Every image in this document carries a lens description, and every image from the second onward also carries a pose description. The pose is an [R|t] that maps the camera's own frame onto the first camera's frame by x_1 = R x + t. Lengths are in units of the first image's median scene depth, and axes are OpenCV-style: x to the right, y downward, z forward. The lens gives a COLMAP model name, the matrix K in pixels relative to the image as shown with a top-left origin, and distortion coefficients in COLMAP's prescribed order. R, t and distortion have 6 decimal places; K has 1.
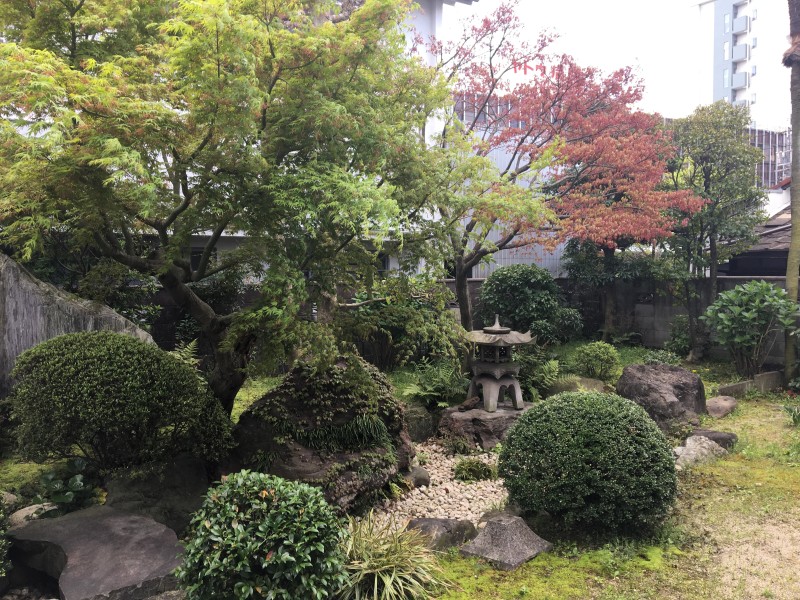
lens RADIAL K [[676.9, 0, 398.8], [0, 676.9, 300.4], [0, 0, 1]] dist [0.004022, -0.003444]
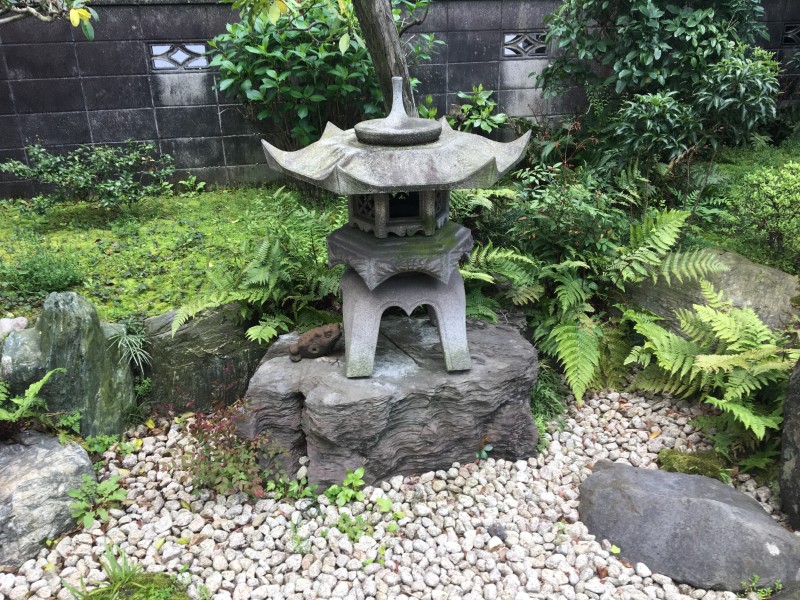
lens RADIAL K [[676.9, 0, 398.8], [0, 676.9, 300.4], [0, 0, 1]] dist [0.004022, -0.003444]
pose [[0.928880, 0.118395, -0.350948, 0.227409], [0.008960, 0.940072, 0.340857, 0.008492], [0.370272, -0.319760, 0.872154, 0.596752]]
